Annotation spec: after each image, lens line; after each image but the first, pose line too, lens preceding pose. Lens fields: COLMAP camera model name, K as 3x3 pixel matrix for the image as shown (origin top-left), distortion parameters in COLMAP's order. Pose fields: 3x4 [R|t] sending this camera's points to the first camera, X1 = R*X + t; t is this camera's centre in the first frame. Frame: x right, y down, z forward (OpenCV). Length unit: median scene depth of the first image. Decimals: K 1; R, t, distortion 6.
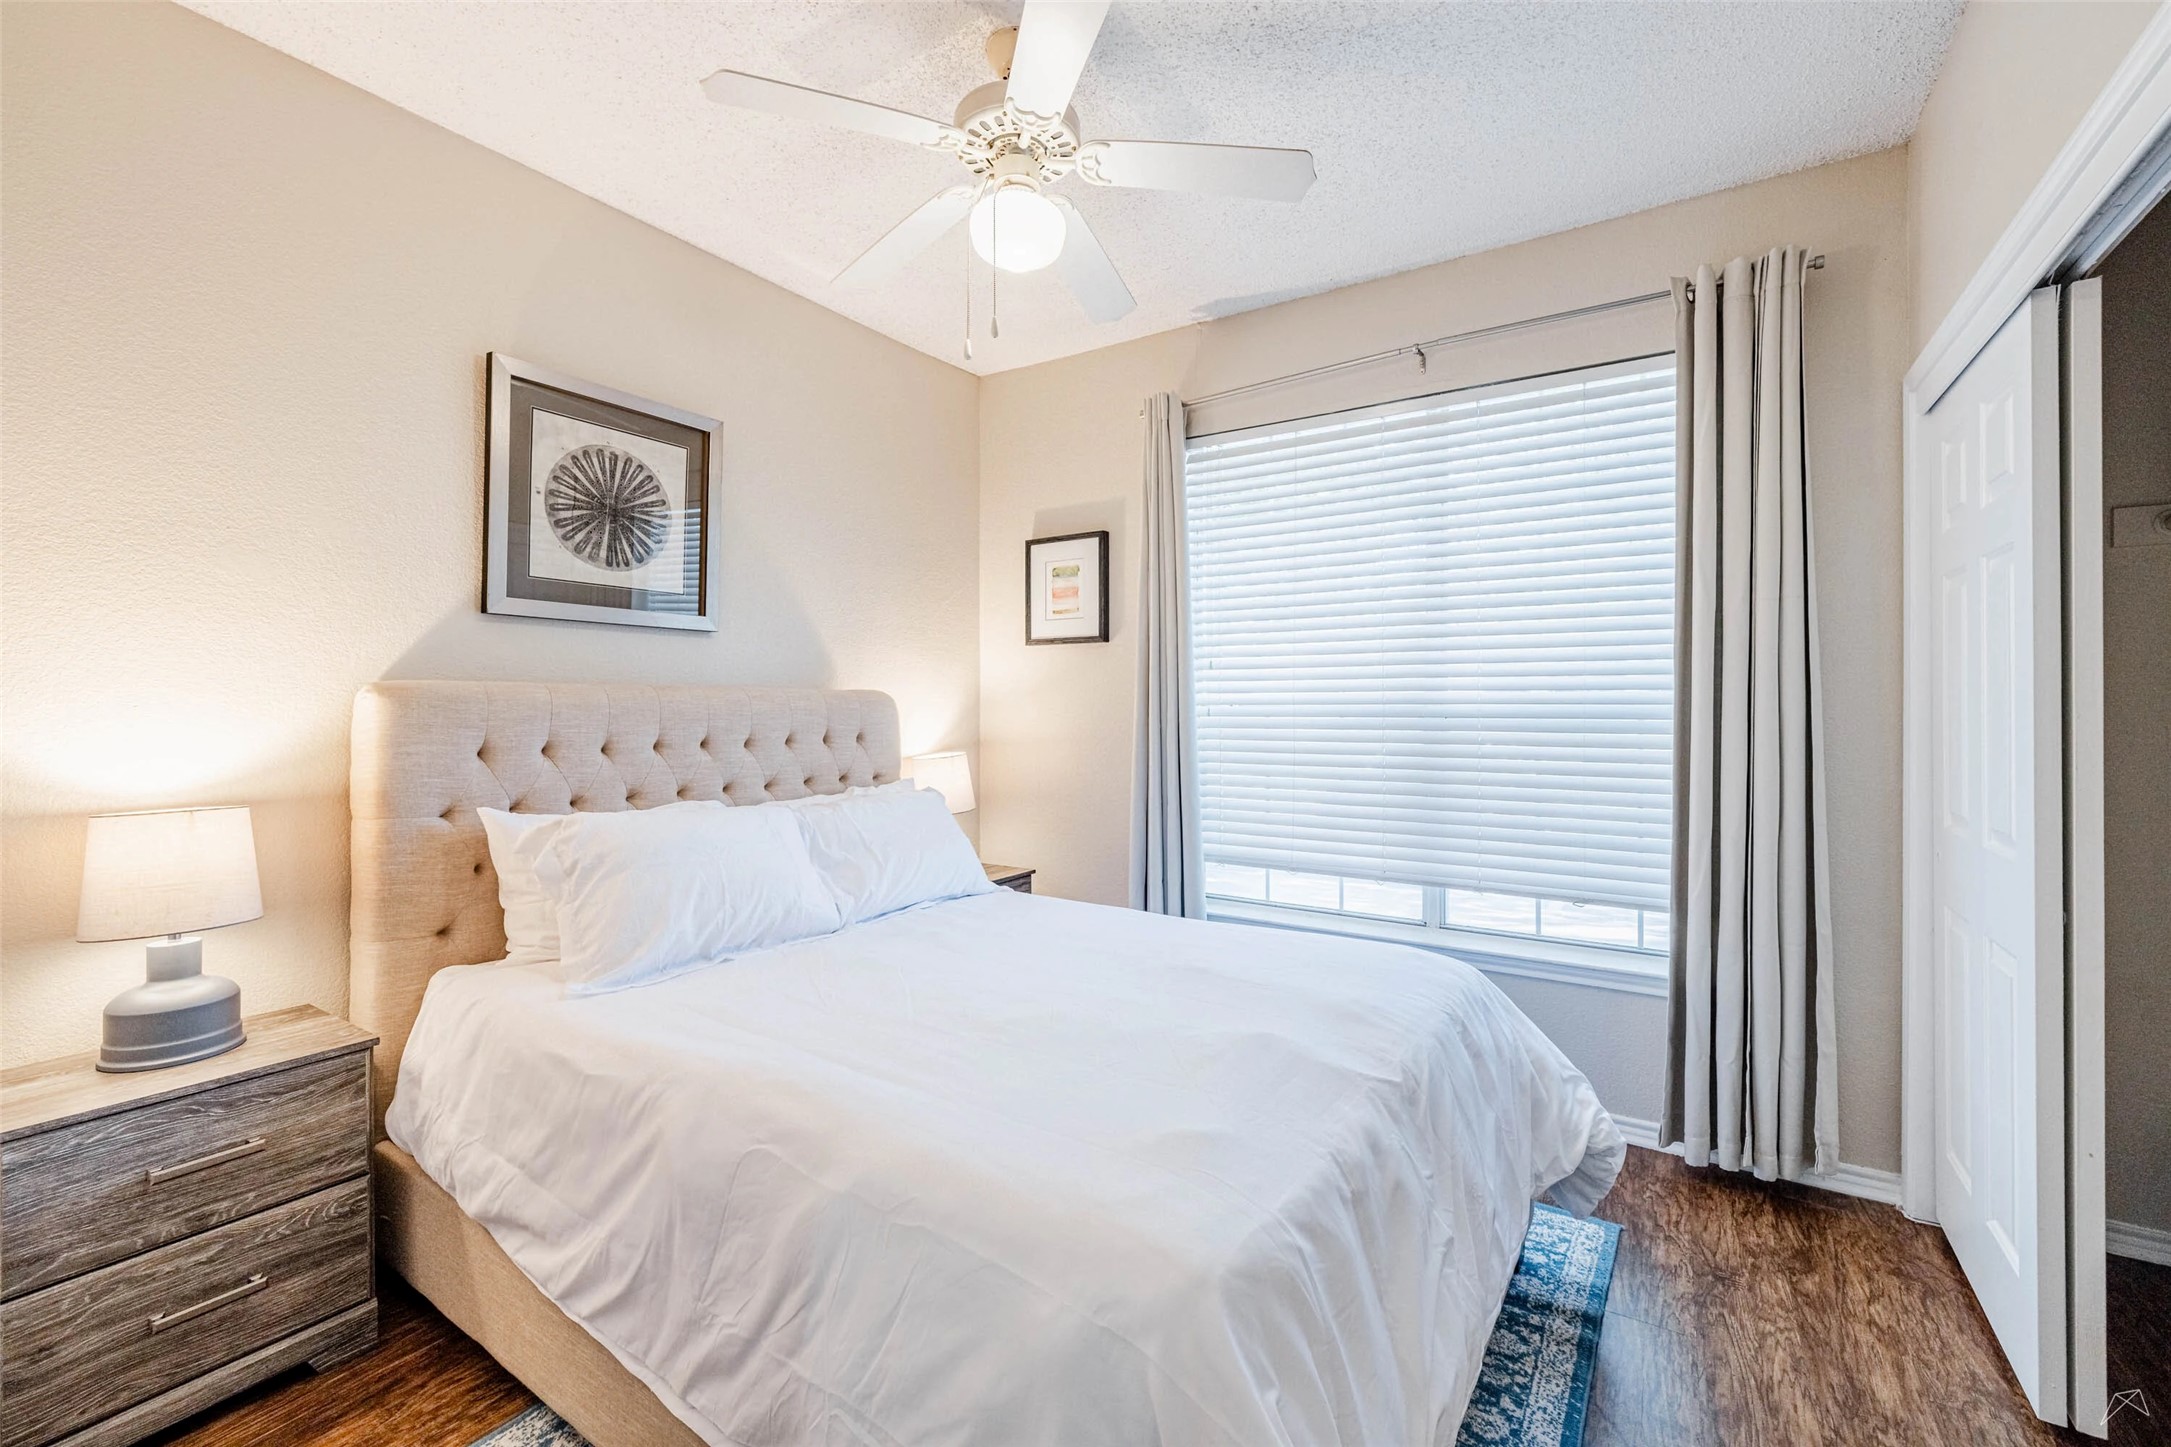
lens RADIAL K [[876.4, 0, 1076.2], [0, 876.4, 709.3], [0, 0, 1]] dist [0.000357, 0.000368]
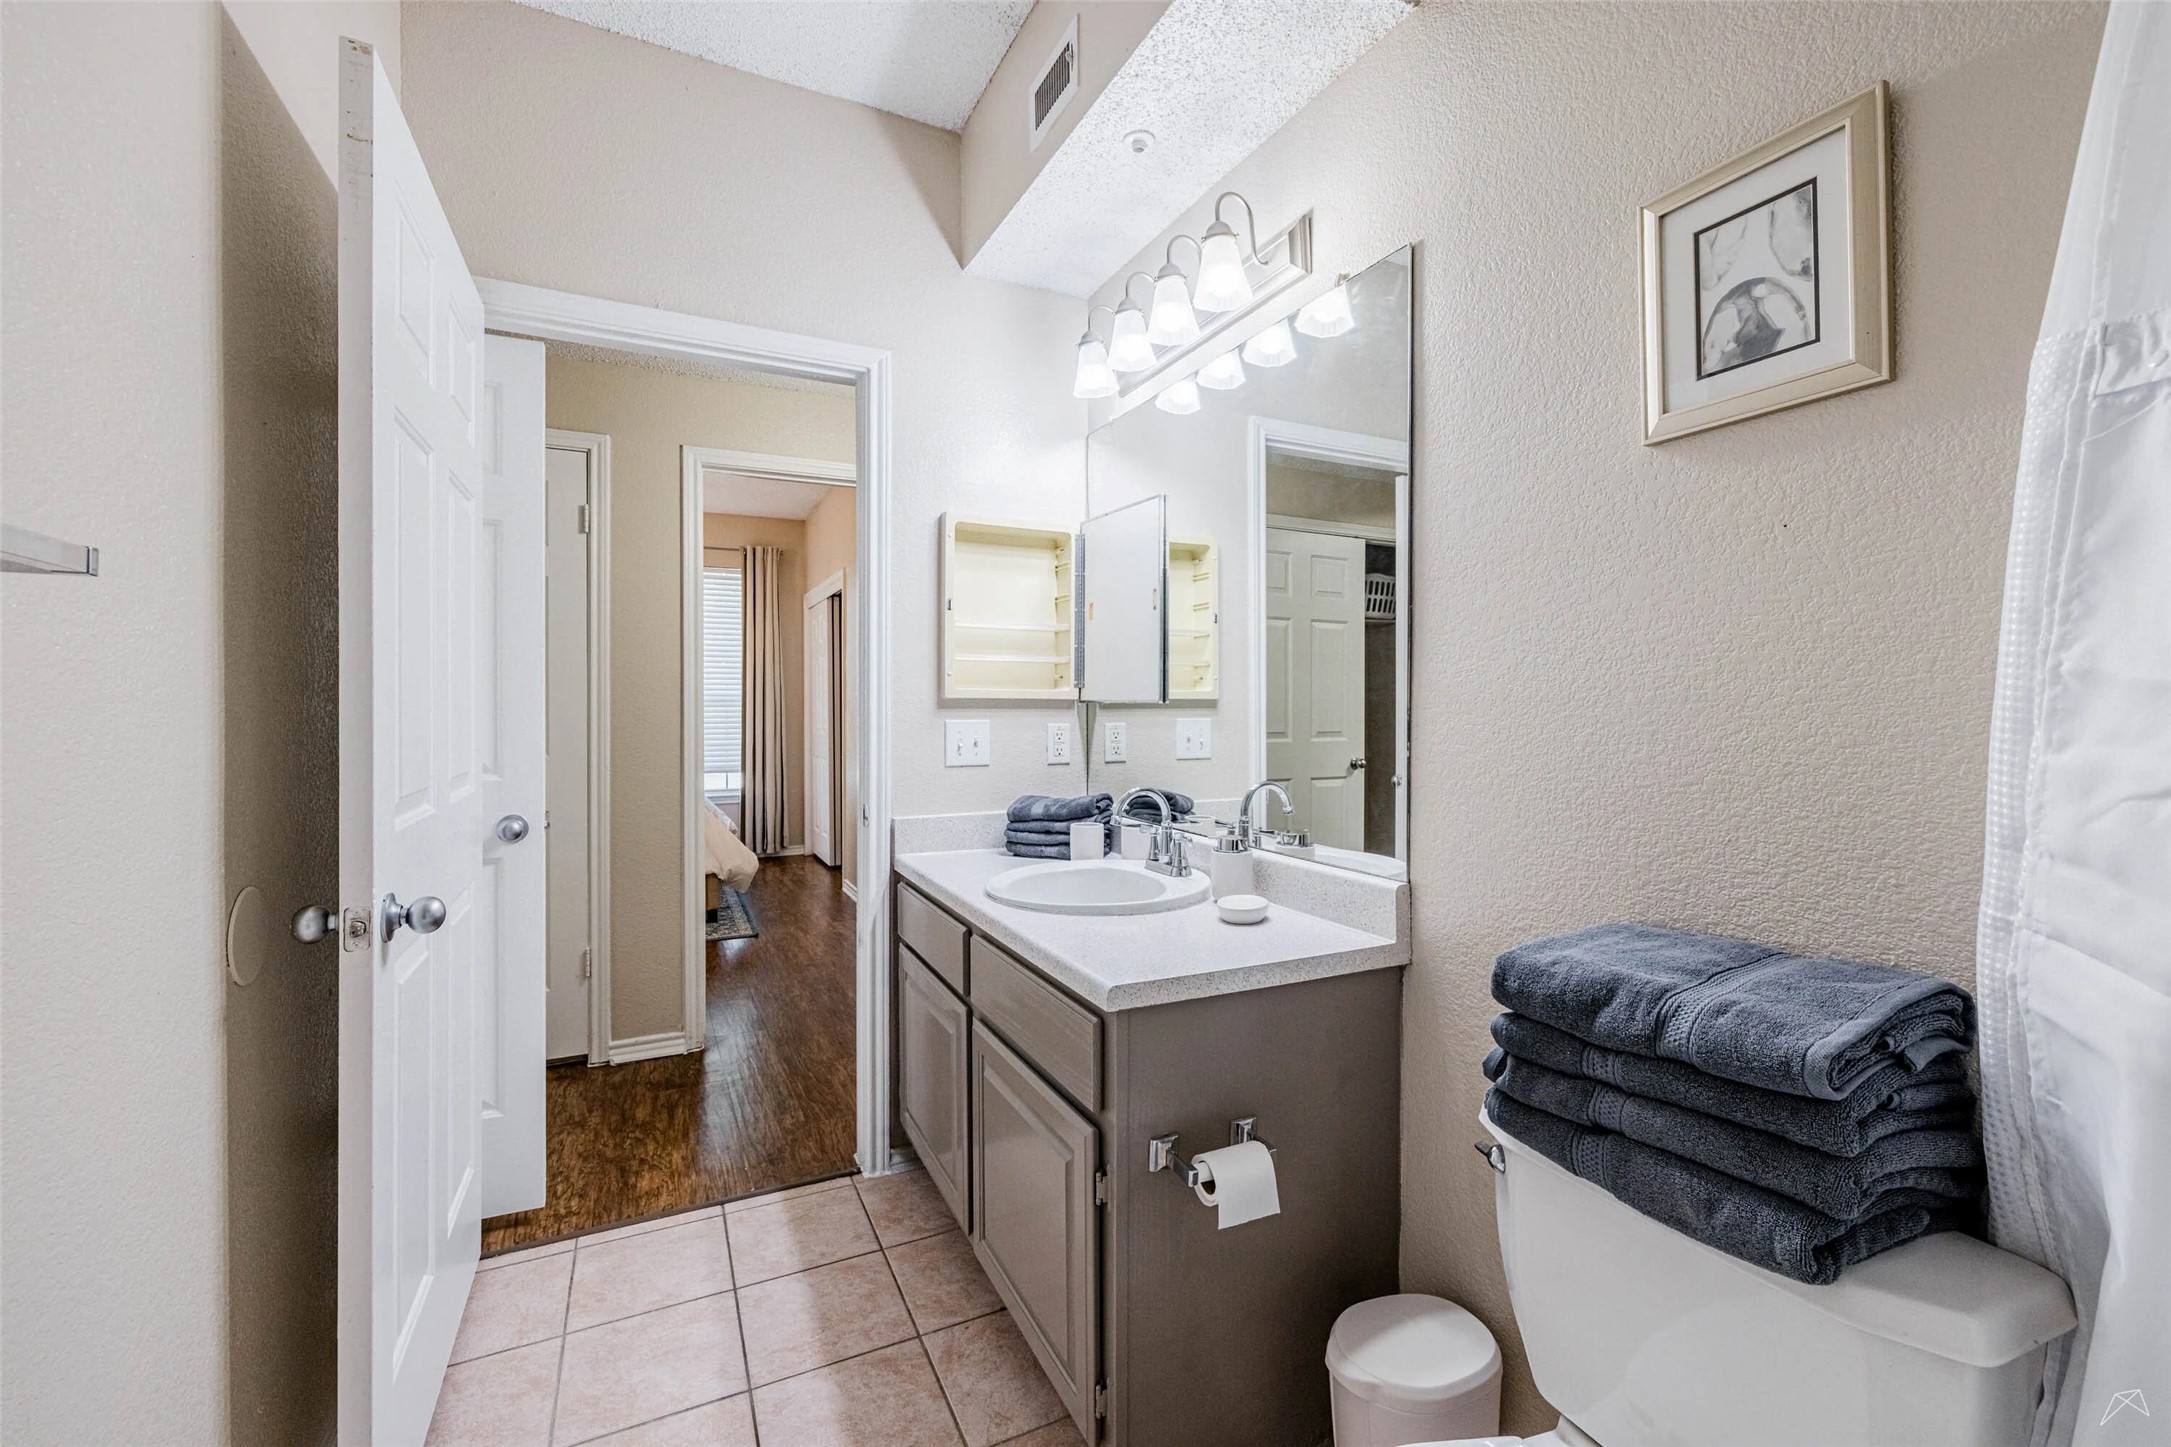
lens RADIAL K [[900.8, 0, 1099.8], [0, 900.8, 713.2], [0, 0, 1]] dist [0.000015, 0.000670]
pose [[0.478996, -0.016905, 0.877654, -1.374456], [0.001954, 0.999833, 0.018192, -0.003077], [-0.877815, -0.006999, 0.478949, -1.467972]]
